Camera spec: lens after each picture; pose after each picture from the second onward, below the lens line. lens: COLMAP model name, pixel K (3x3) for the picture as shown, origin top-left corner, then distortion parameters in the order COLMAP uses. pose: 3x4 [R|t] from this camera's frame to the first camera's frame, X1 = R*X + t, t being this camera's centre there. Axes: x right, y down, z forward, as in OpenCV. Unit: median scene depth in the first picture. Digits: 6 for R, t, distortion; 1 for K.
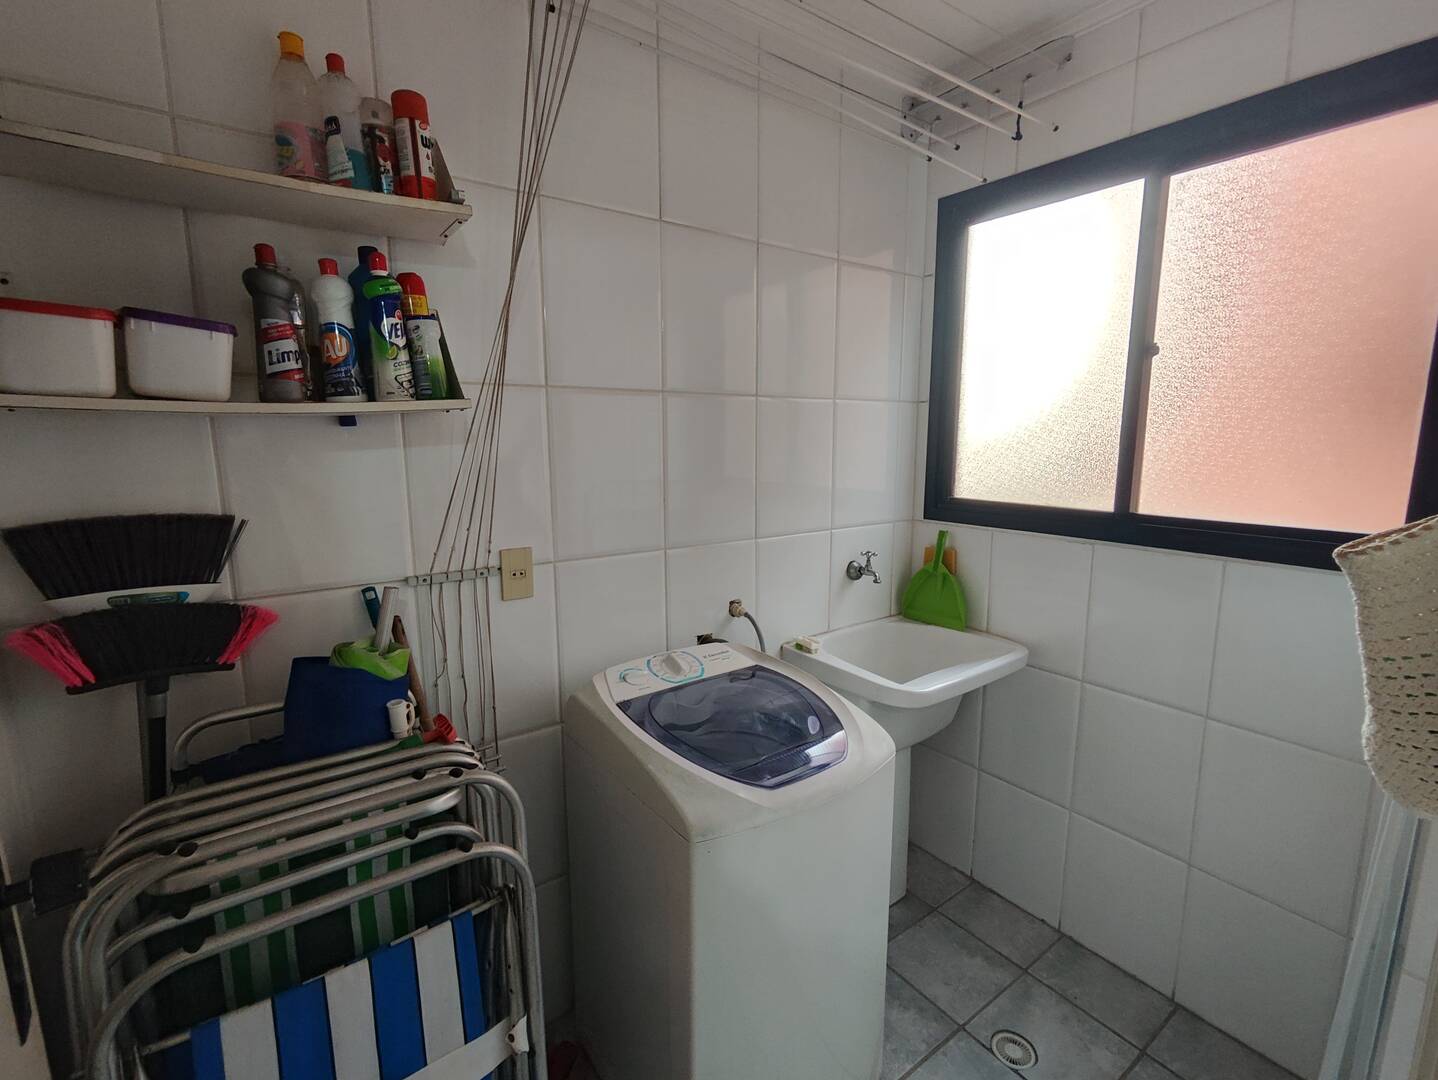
lens RADIAL K [[656.4, 0, 717.6], [0, 656.4, 539.4], [0, 0, 1]] dist [0.000756, 0.000532]
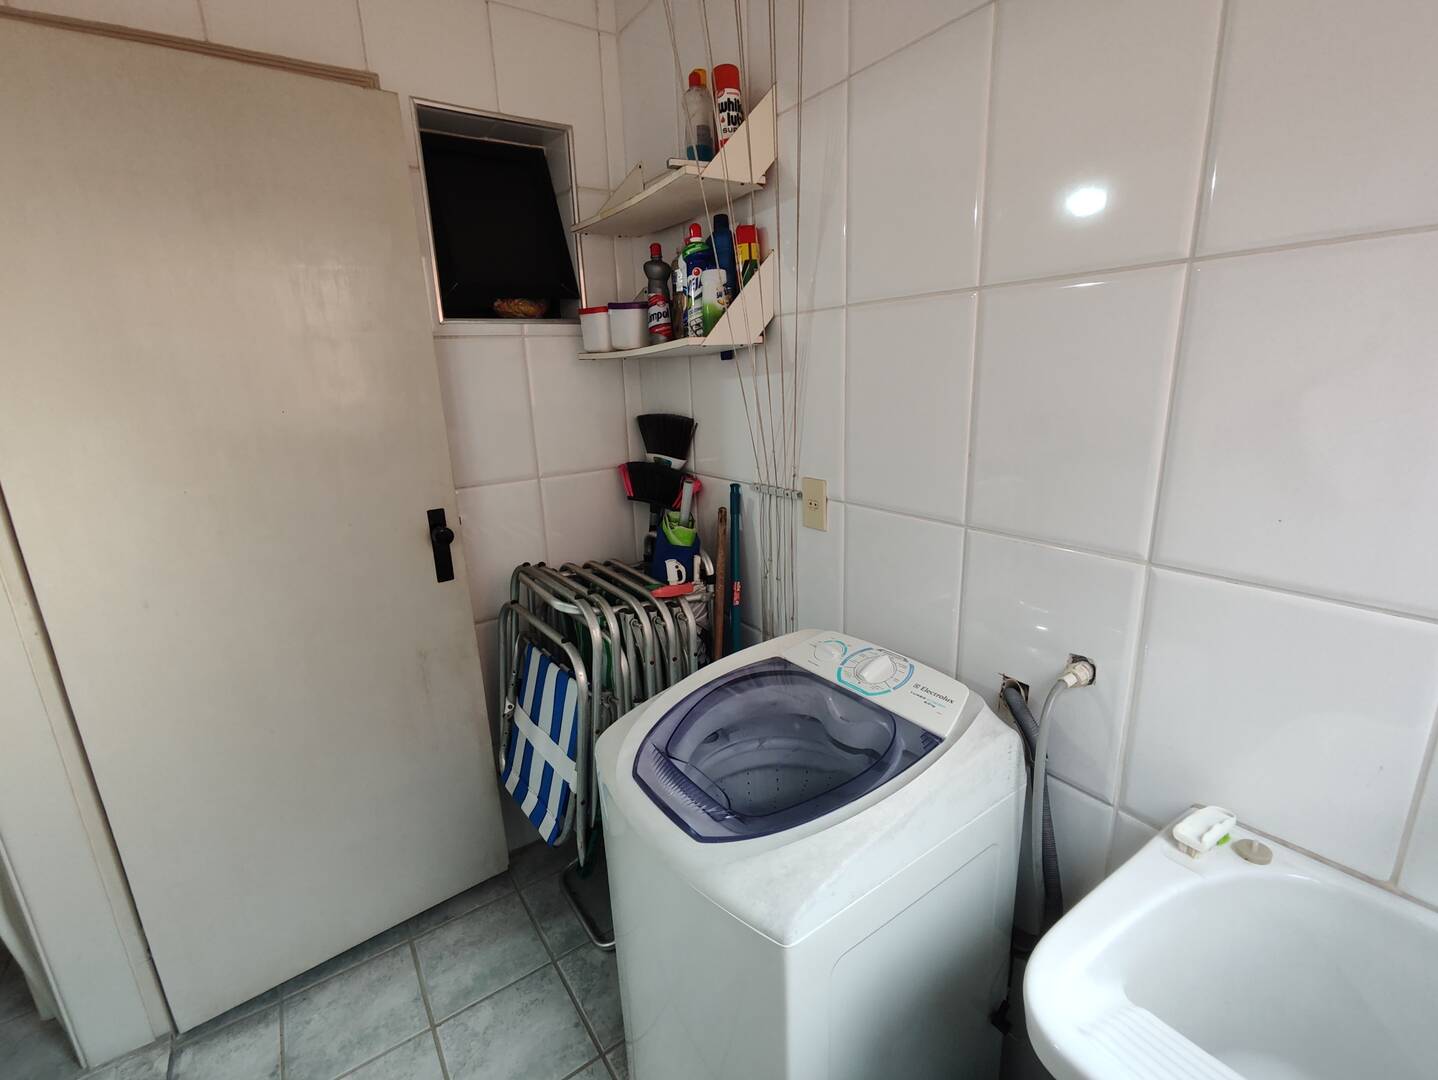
lens RADIAL K [[656.4, 0, 719.6], [0, 656.4, 543.5], [0, 0, 1]] dist [0.000756, 0.000532]
pose [[-0.023426, 0.261337, -0.964963, 0.710096], [-0.121373, 0.957345, 0.262220, -0.140384], [0.992331, 0.123263, 0.009292, 0.881652]]
